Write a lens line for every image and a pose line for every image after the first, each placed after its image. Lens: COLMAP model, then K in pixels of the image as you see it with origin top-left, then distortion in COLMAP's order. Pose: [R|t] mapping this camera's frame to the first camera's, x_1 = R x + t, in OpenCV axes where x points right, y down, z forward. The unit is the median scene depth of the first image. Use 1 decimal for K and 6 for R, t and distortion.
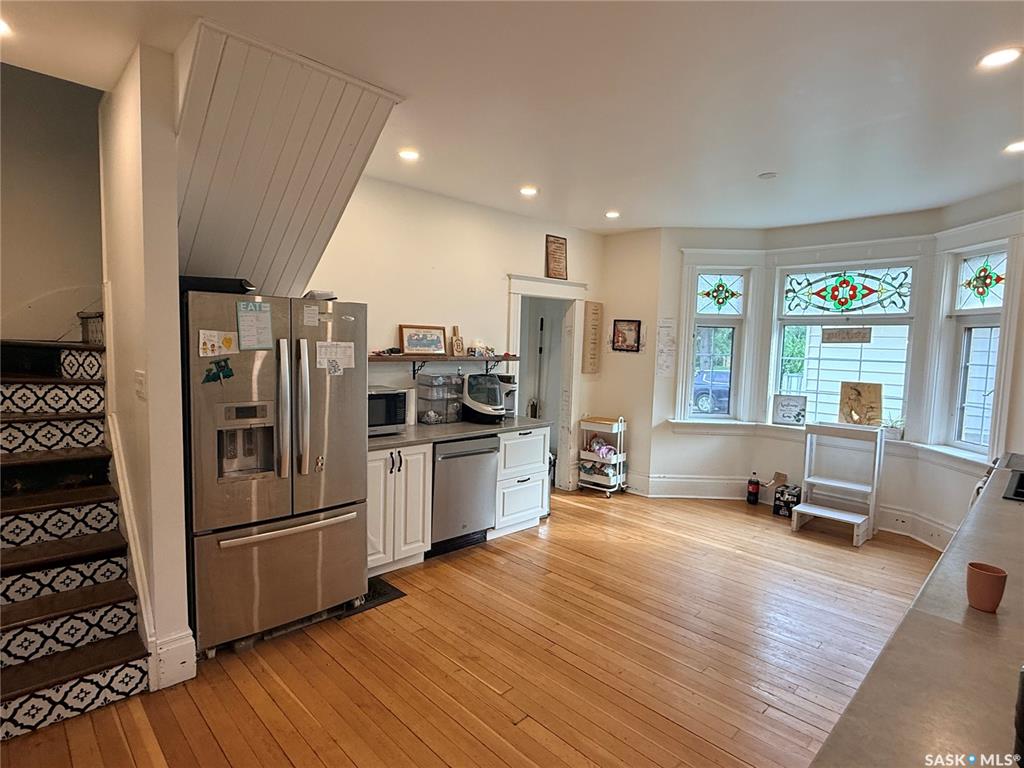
lens RADIAL K [[538.6, 0, 519.7], [0, 538.6, 382.3], [0, 0, 1]] dist [0.003153, -0.002564]
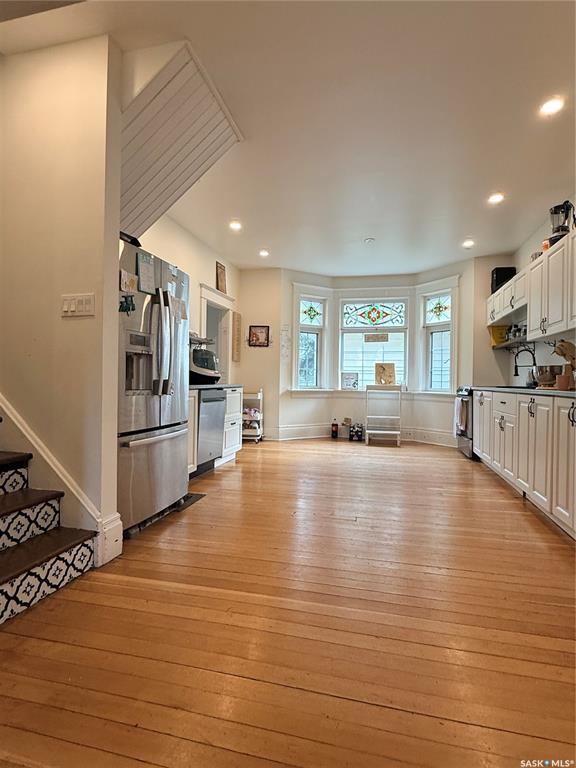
lens RADIAL K [[403.9, 0, 288.1], [0, 403.9, 382.1], [0, 0, 1]] dist [0.003153, -0.002564]
pose [[0.842487, -0.015238, 0.538501, -0.387838], [0.050612, 0.997418, -0.050957, 0.117029], [-0.536333, 0.070185, 0.841083, 0.010080]]
